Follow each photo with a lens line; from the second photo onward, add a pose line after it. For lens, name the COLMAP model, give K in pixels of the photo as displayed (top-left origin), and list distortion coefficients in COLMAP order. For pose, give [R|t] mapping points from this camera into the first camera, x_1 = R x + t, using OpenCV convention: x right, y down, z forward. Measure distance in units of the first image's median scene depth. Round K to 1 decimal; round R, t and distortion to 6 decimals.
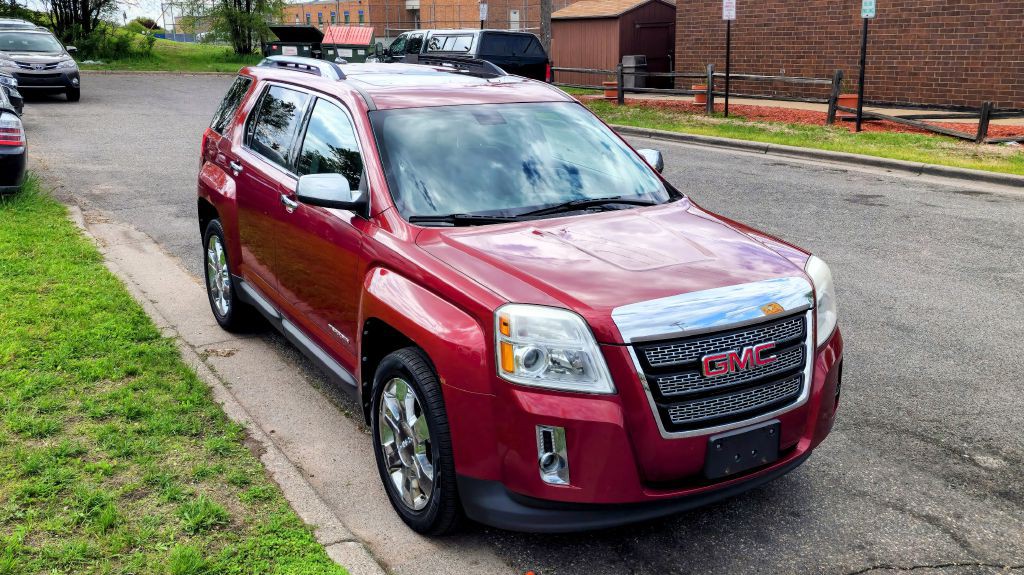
lens RADIAL K [[1032.9, 0, 513.5], [0, 1032.9, 223.2], [0, 0, 1]] dist [0.149343, -0.152811]
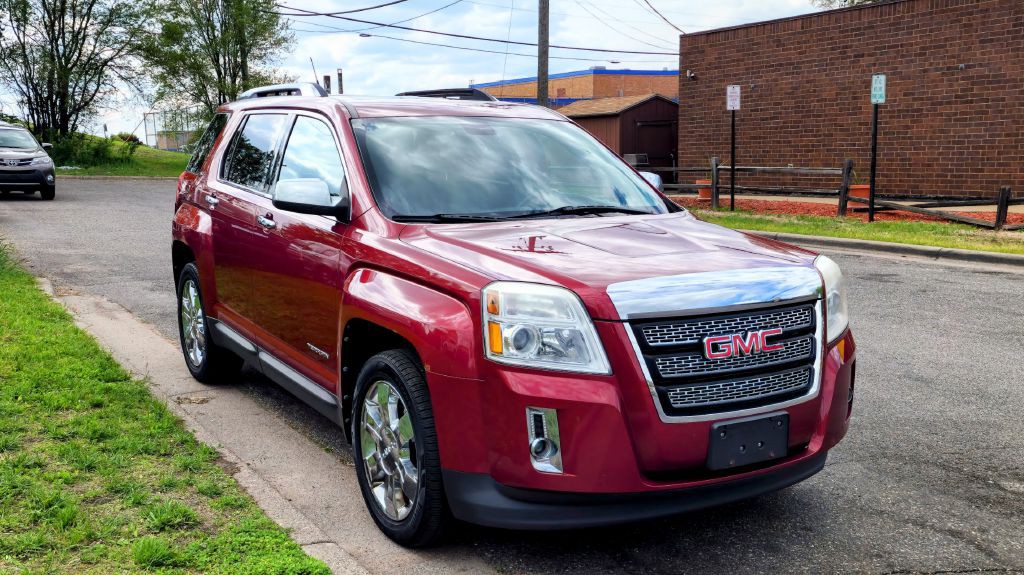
lens RADIAL K [[1088.0, 0, 510.8], [0, 1088.0, 289.1], [0, 0, 1]] dist [0.144419, -0.155248]
pose [[0.999981, -0.006221, -0.000550, 0.006540], [0.006178, 0.998304, -0.057891, 0.108450], [0.000909, 0.057886, 0.998323, 0.011679]]
